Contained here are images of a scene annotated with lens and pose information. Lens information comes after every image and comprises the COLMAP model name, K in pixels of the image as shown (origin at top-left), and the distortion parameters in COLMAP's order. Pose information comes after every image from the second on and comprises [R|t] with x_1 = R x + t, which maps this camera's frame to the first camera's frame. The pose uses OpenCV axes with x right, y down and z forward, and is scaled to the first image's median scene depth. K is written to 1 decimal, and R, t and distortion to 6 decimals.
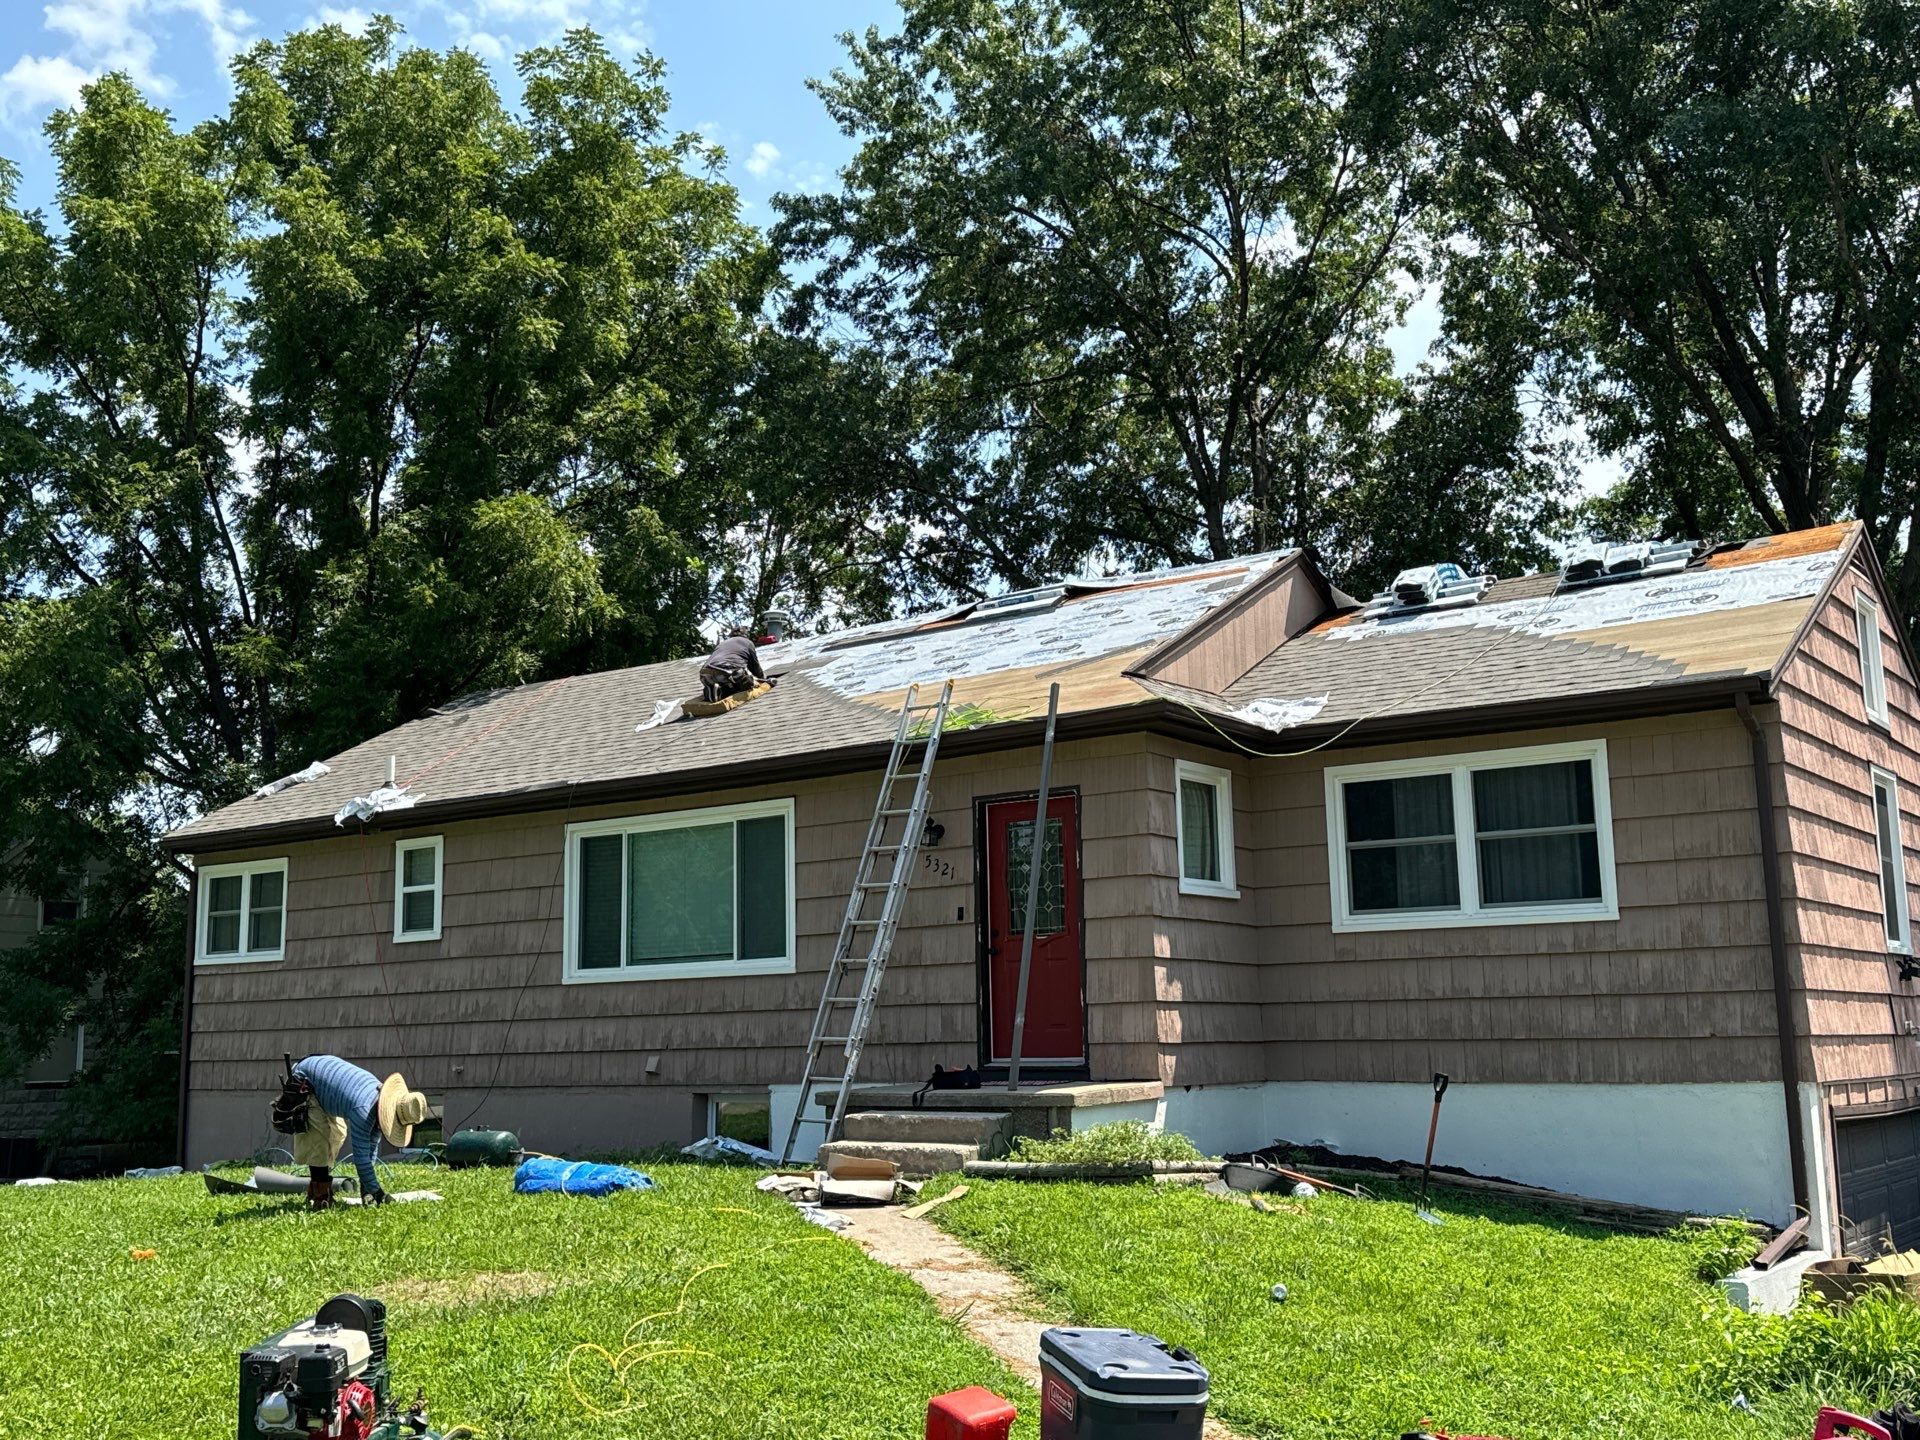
lens RADIAL K [[1926.3, 0, 947.3], [0, 1926.3, 729.9], [0, 0, 1]] dist [0.206342, -0.461914]
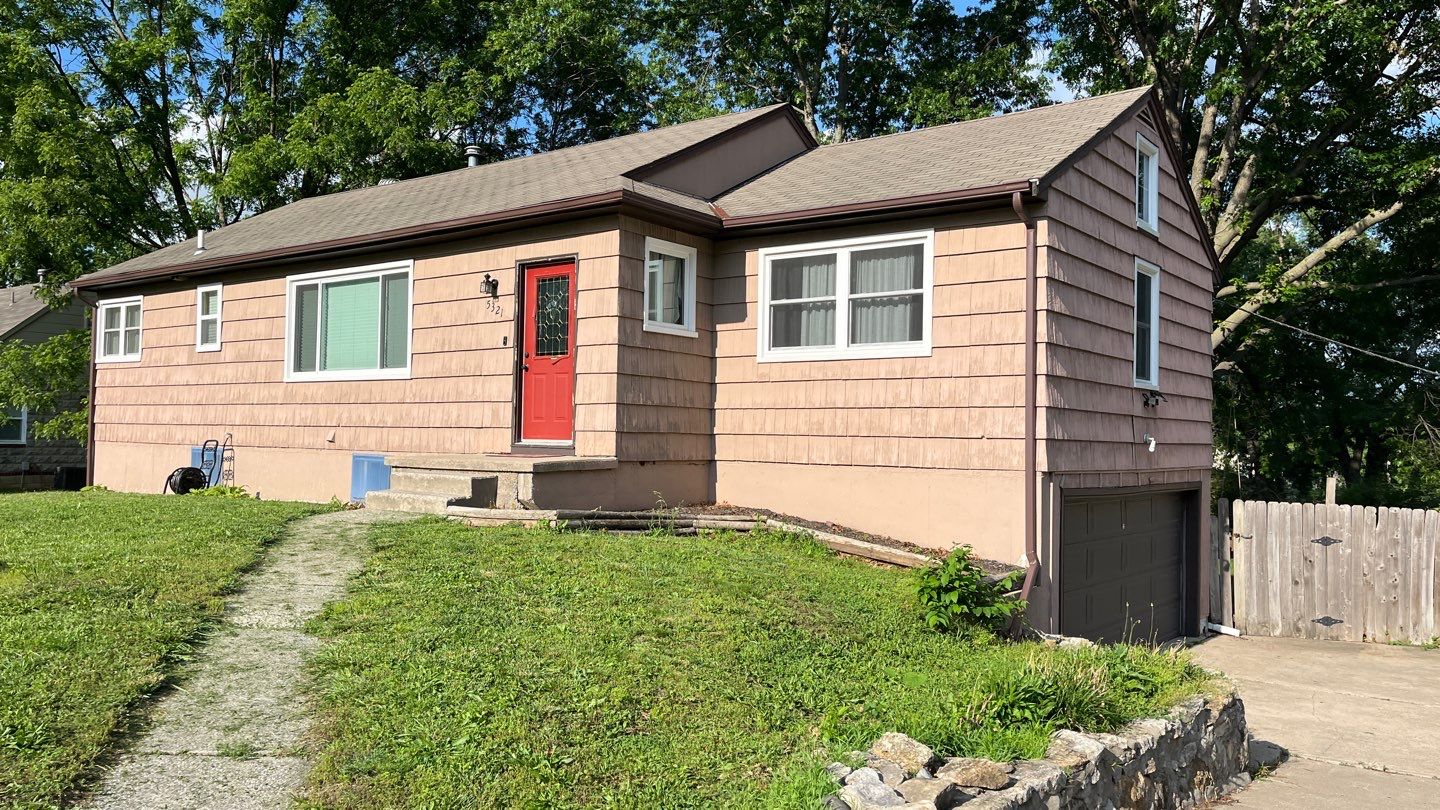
lens RADIAL K [[1100.3, 0, 727.7], [0, 1100.3, 407.8], [0, 0, 1]] dist [0.056660, -0.084161]
pose [[0.999249, 0.036106, -0.014090, 0.173545], [-0.033944, 0.990729, 0.131547, 0.028183], [0.018709, -0.130970, 0.991210, 0.163072]]
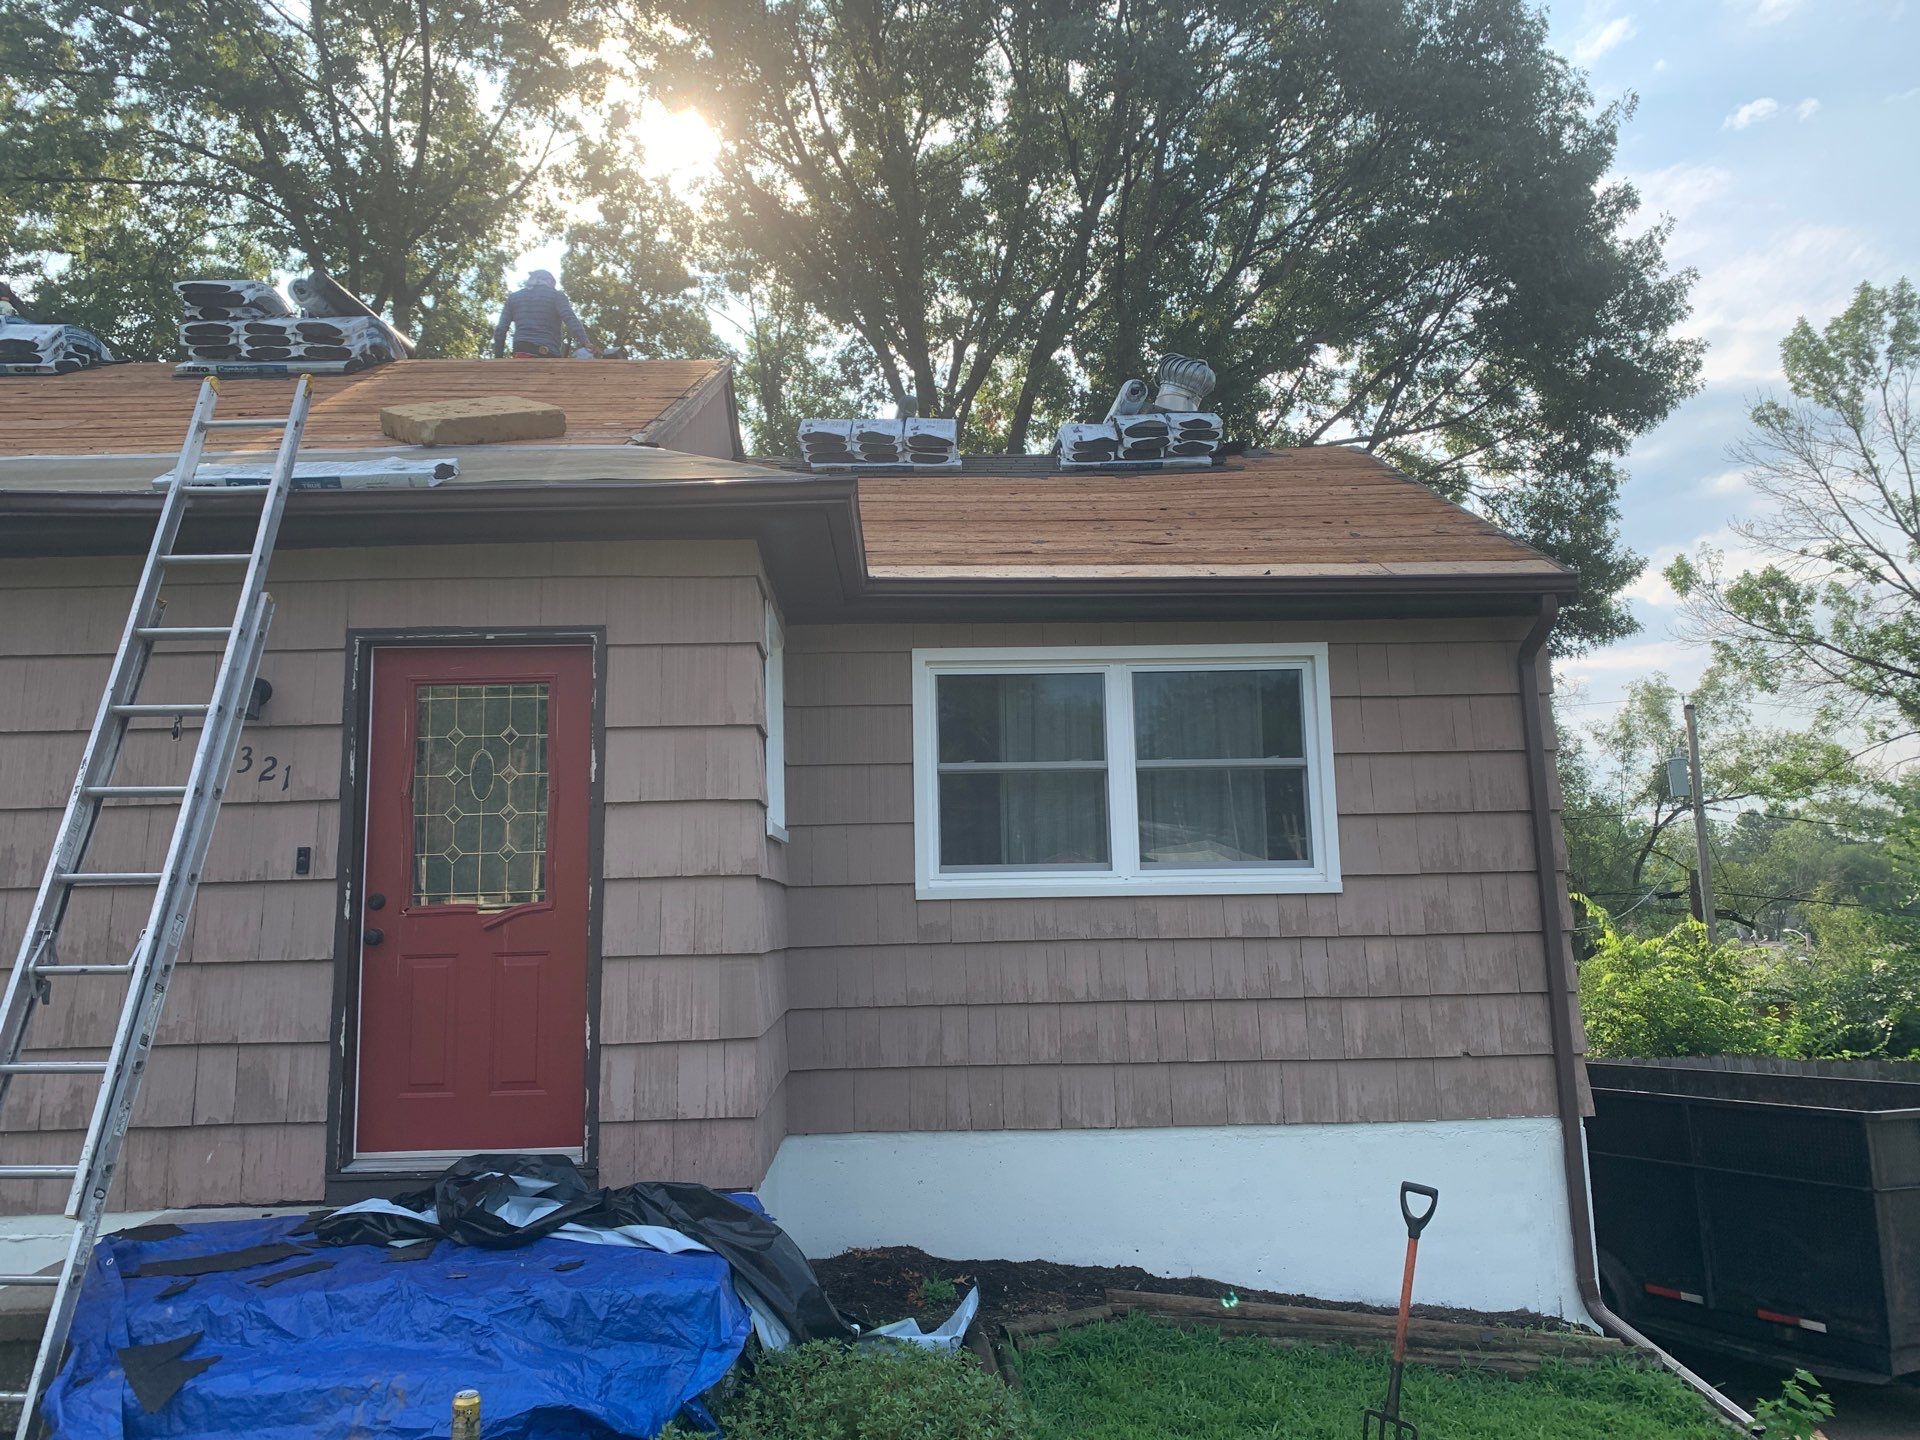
lens RADIAL K [[1463.5, 0, 964.9], [0, 1463.5, 663.0], [0, 0, 1]] dist [0.089846, -0.139146]
pose [[0.778470, 0.106586, 0.618566, -0.093617], [-0.094778, 0.994138, -0.052022, 0.045369], [-0.620485, -0.018129, 0.784008, 0.554703]]
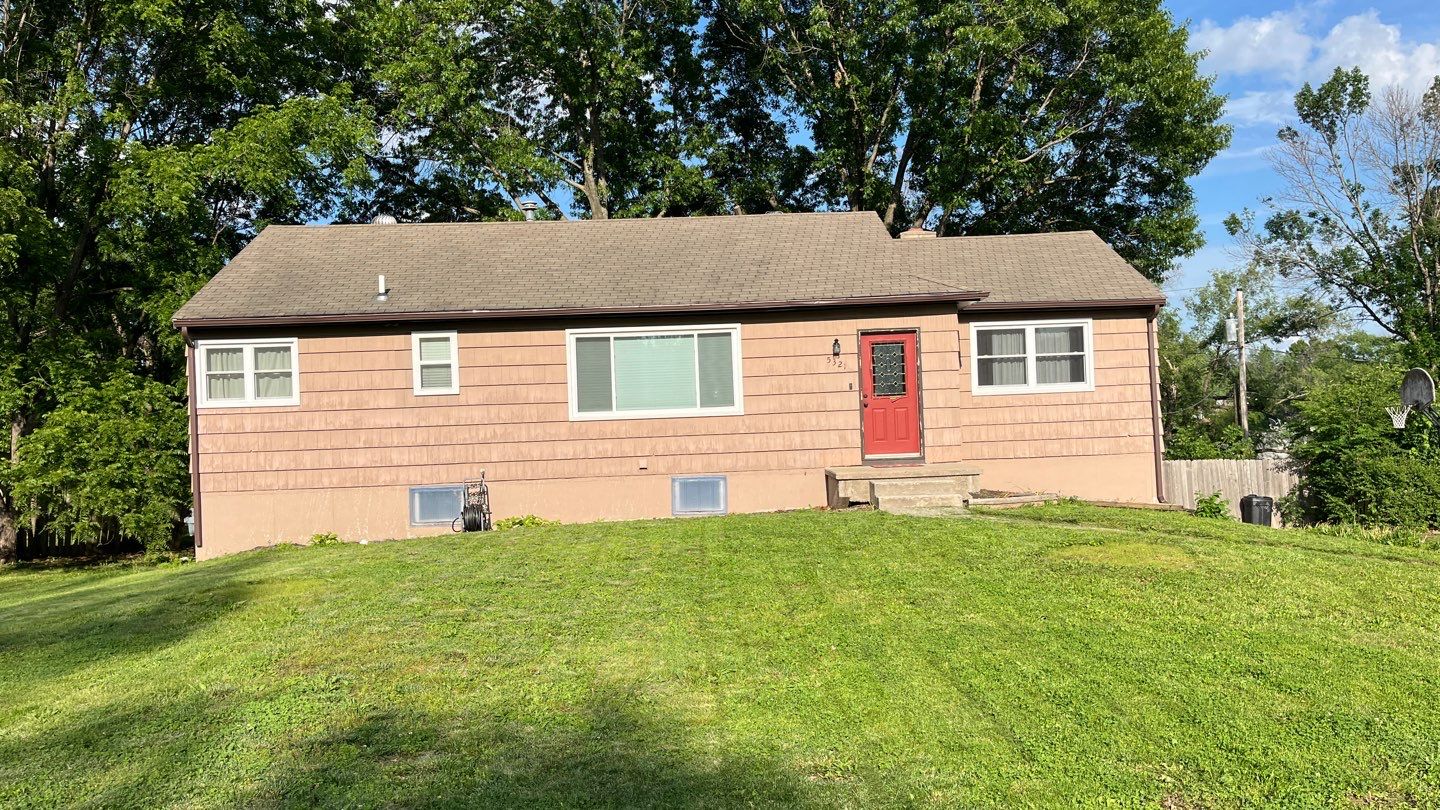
lens RADIAL K [[1100.3, 0, 727.7], [0, 1100.3, 407.8], [0, 0, 1]] dist [0.056660, -0.084161]
pose [[0.776140, -0.003340, 0.630551, -0.768241], [-0.077184, 0.991963, 0.100260, 0.010593], [-0.625819, -0.126484, 0.769645, 0.168700]]
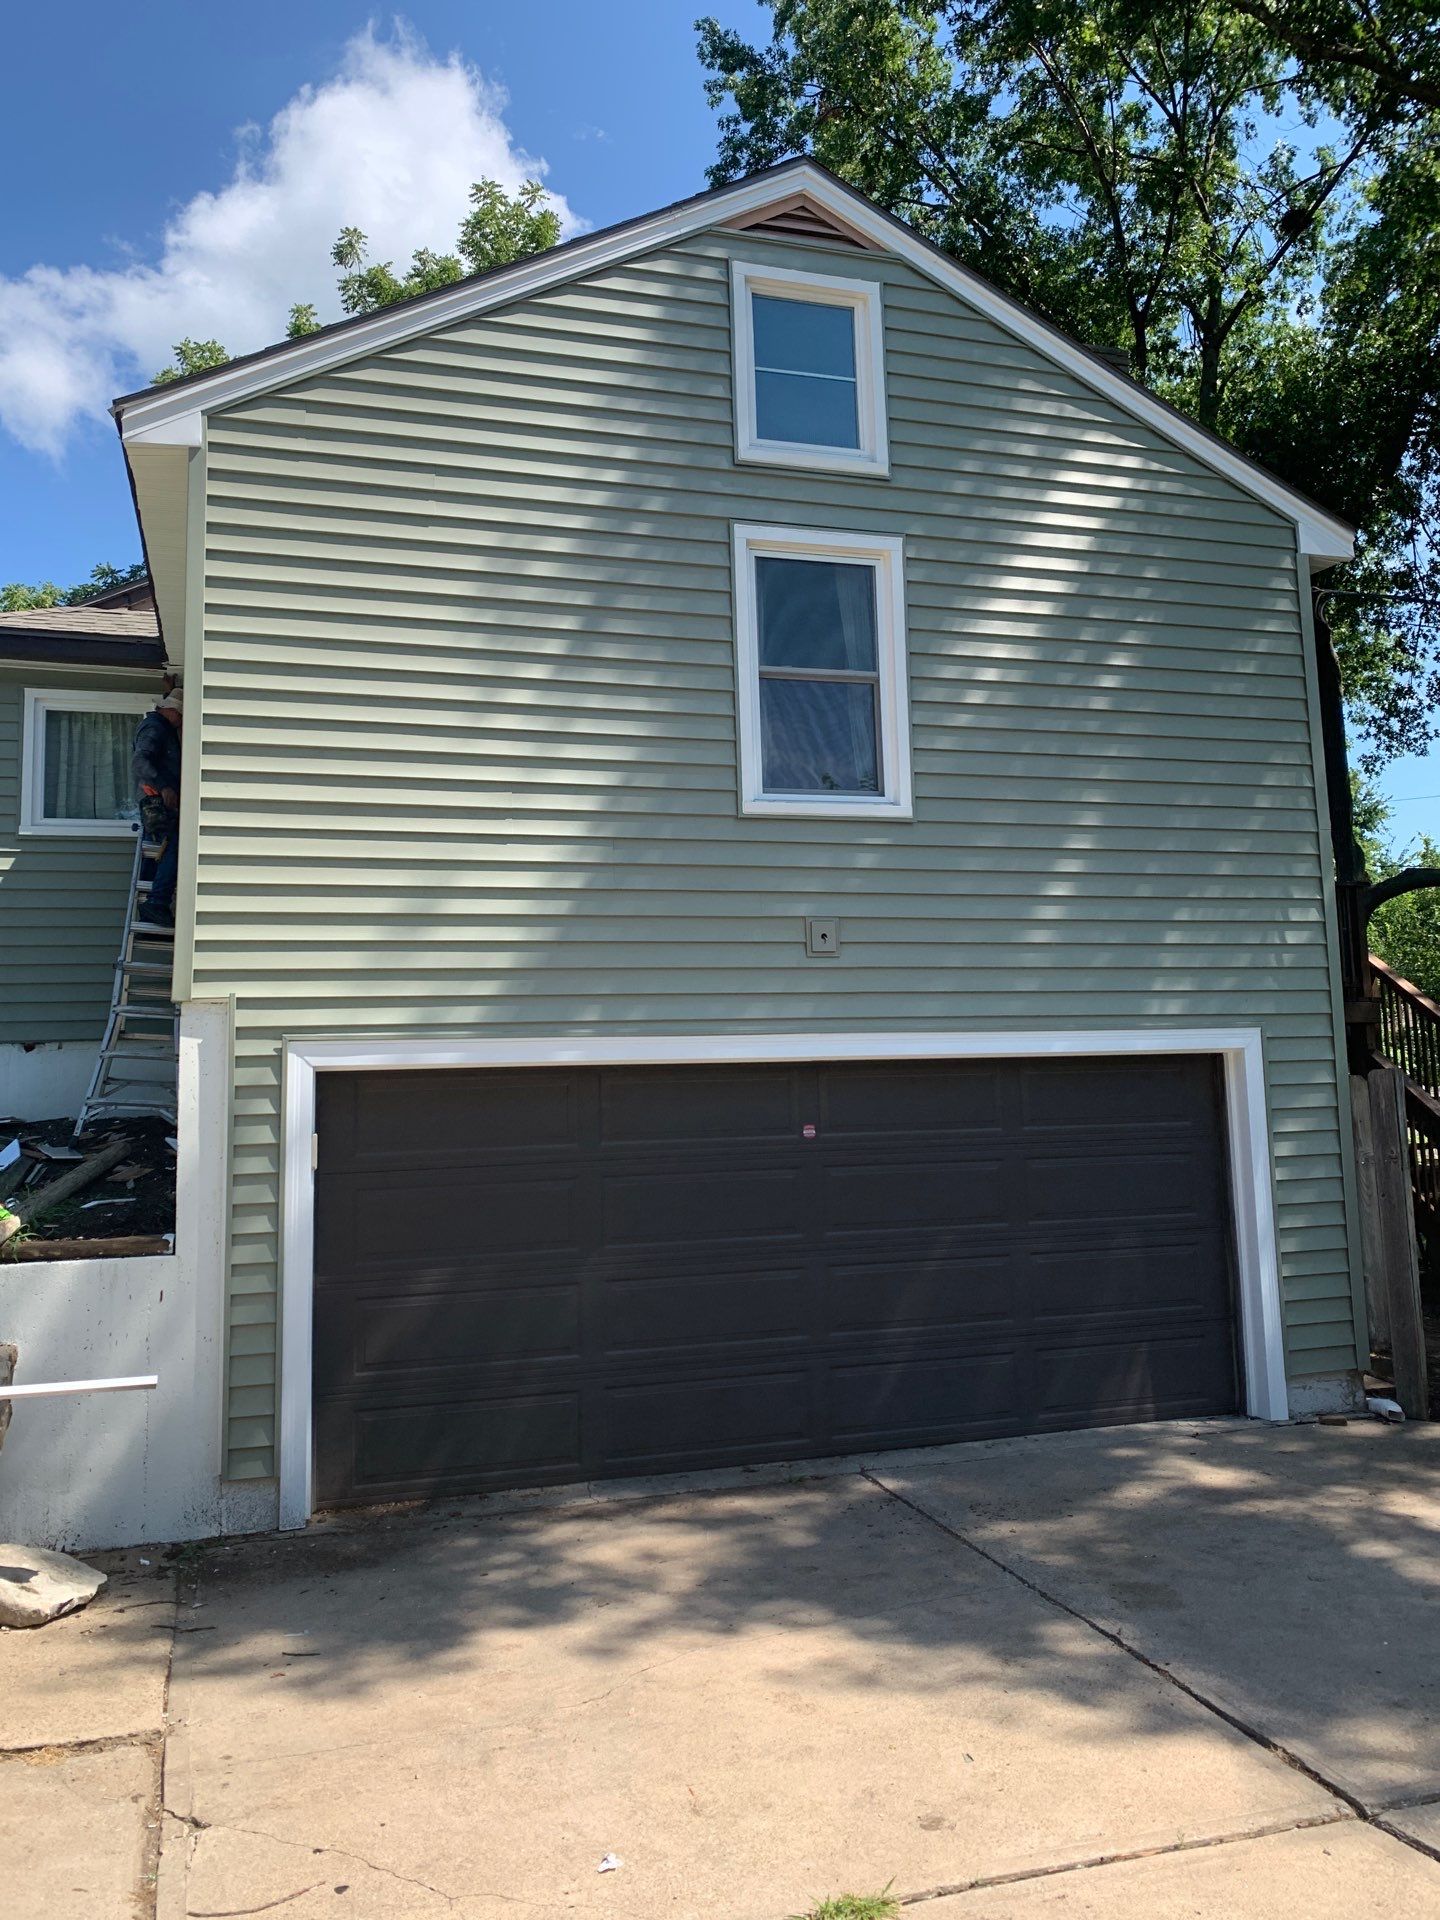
lens RADIAL K [[1454.1, 0, 724.5], [0, 1454.1, 904.9], [0, 0, 1]] dist [0.090688, -0.150809]
pose [[0.805336, -0.078114, -0.587650, 0.692054], [0.109484, 0.993827, 0.017935, 0.123298], [0.582621, -0.078782, 0.808916, 0.559185]]
